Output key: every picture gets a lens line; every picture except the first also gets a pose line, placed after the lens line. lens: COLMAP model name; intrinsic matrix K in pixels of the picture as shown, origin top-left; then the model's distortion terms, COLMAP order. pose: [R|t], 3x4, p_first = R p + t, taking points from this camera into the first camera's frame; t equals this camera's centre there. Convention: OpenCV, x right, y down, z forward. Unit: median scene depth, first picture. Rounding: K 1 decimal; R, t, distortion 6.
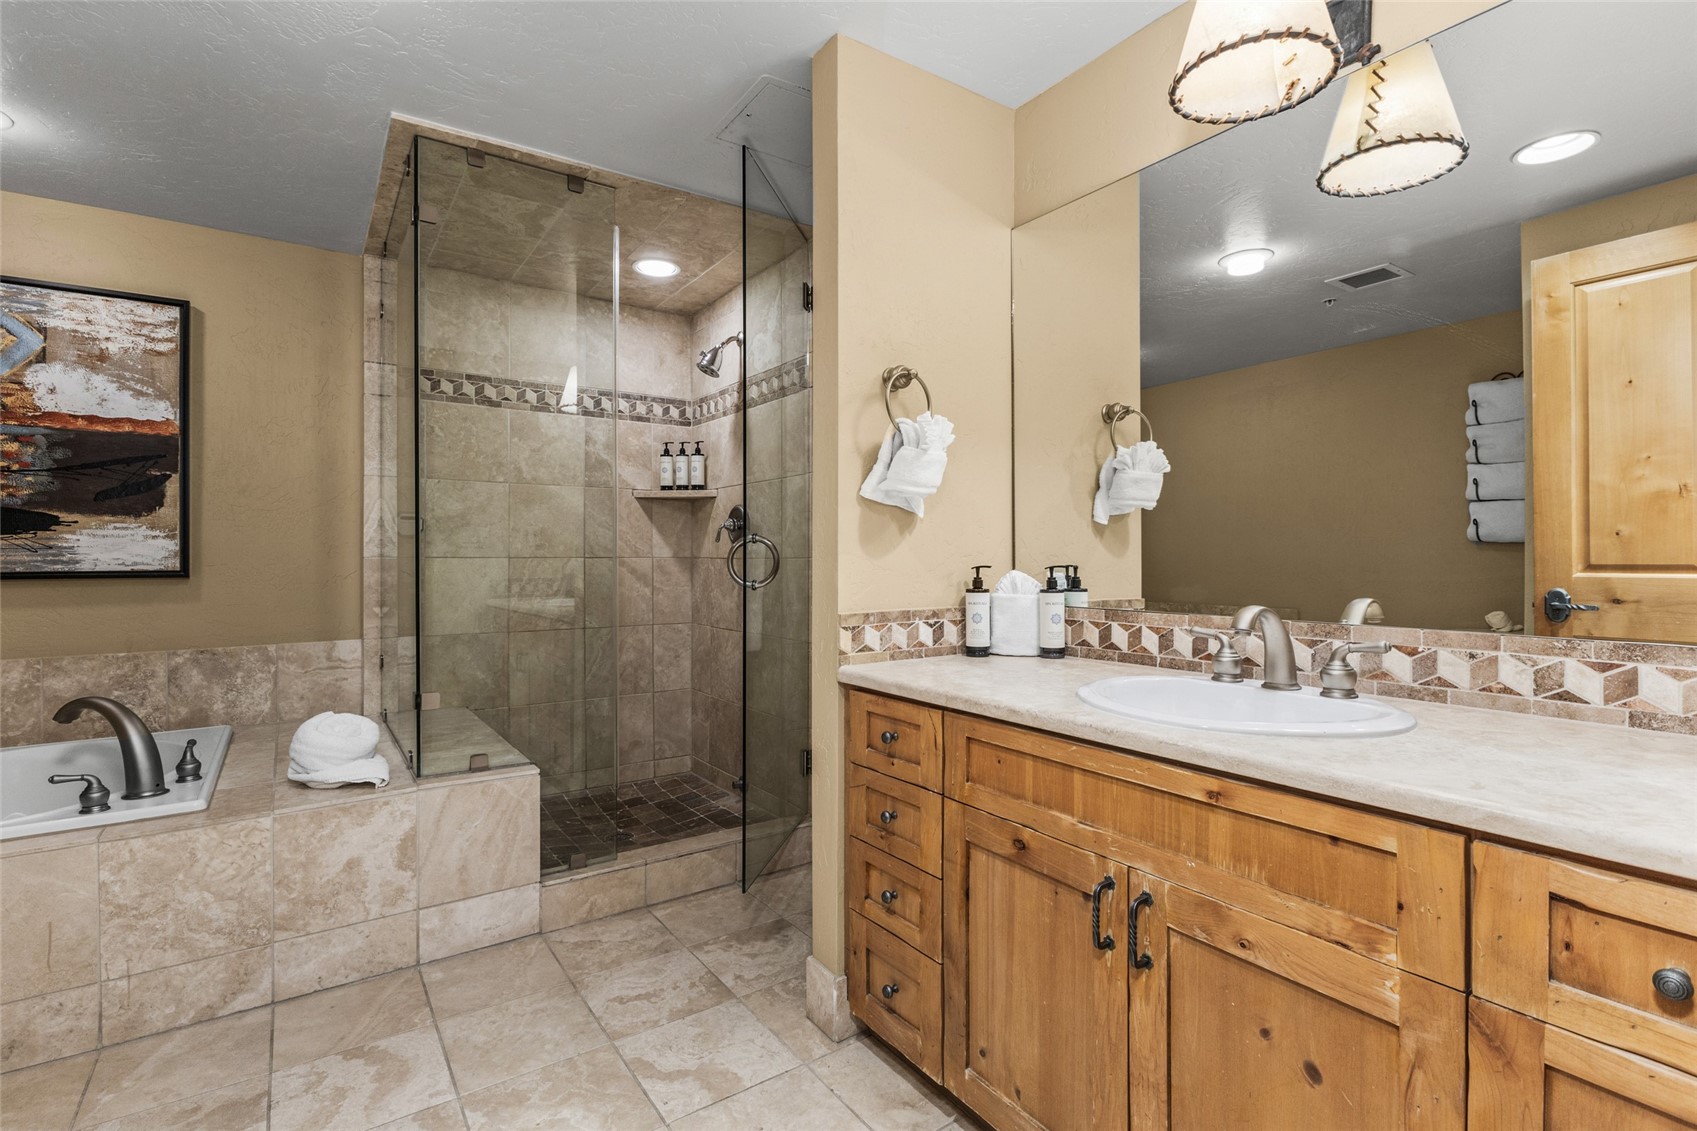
lens RADIAL K [[788.2, 0, 844.1], [0, 788.2, 554.1], [0, 0, 1]] dist [-0.000417, -0.003436]
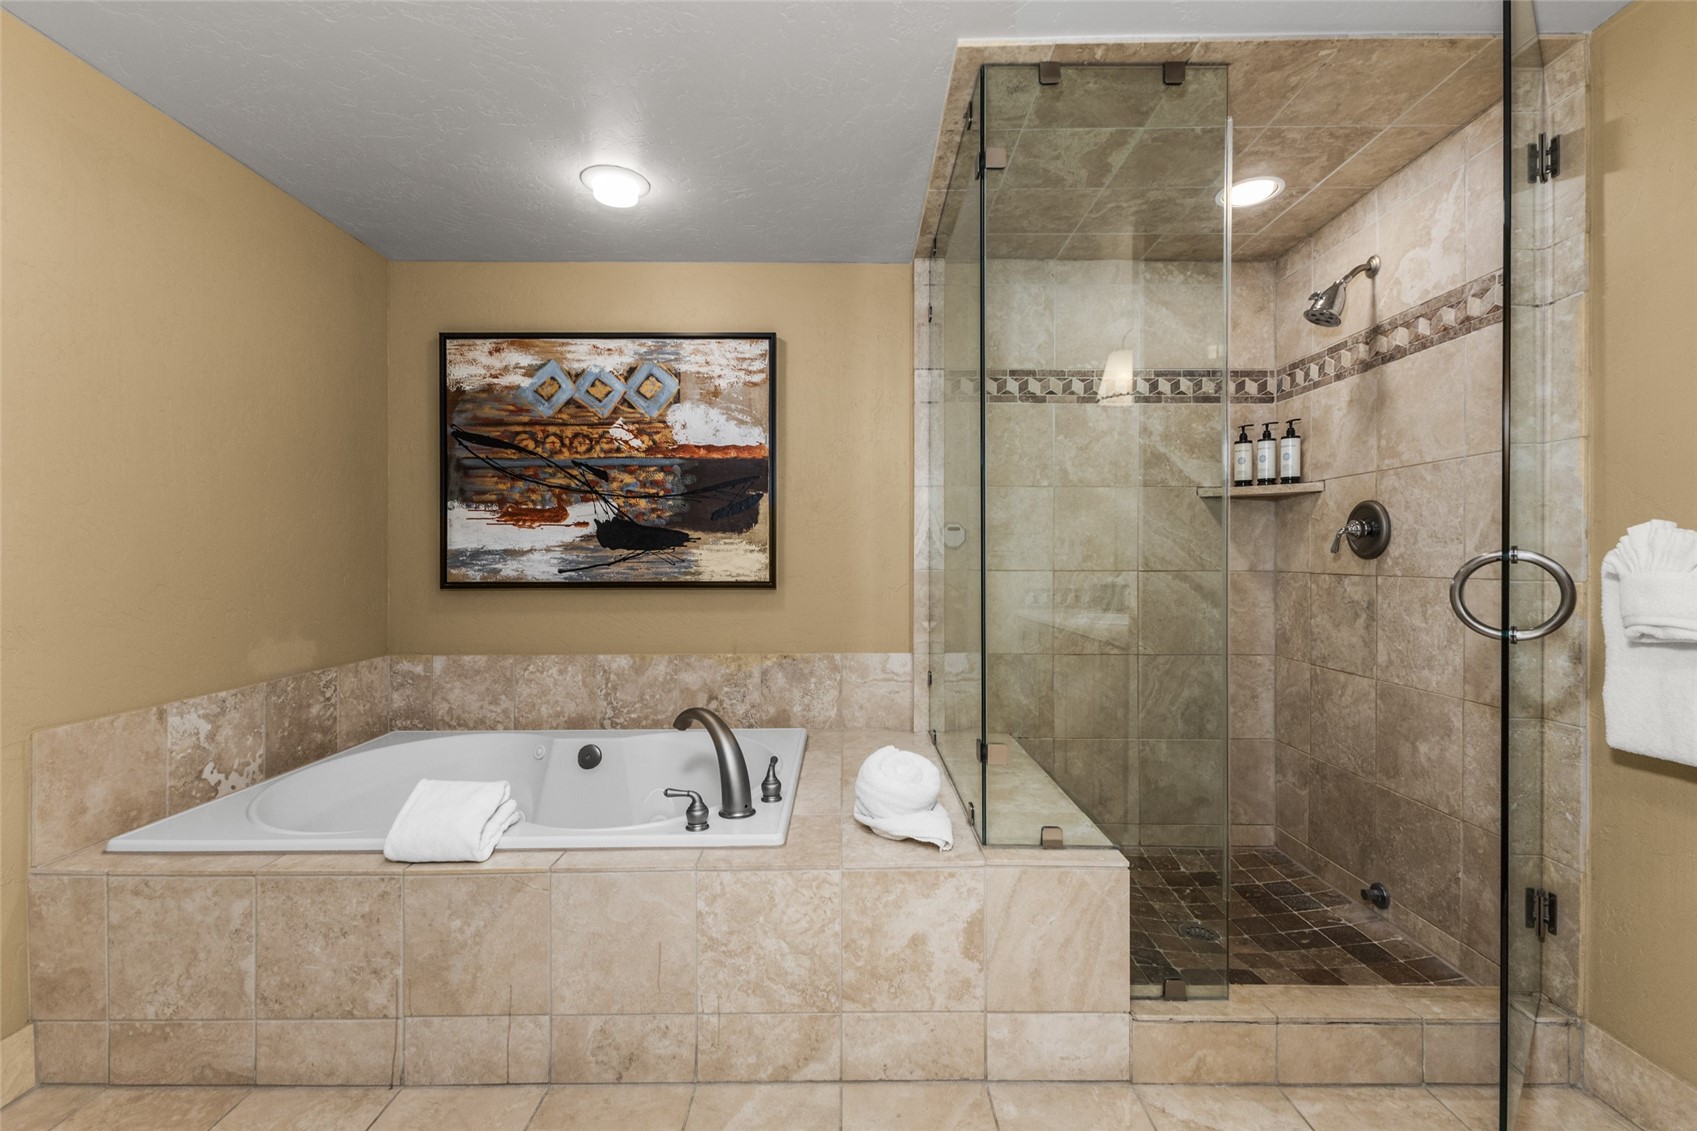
lens RADIAL K [[774.1, 0, 848.5], [0, 774.1, 565.5], [0, 0, 1]] dist [0.014394, 0.000015]
pose [[0.819469, 0.007415, -0.573076, -0.138681], [-0.000655, 0.999928, 0.012003, -0.014419], [0.573123, -0.009461, 0.819414, 0.182668]]
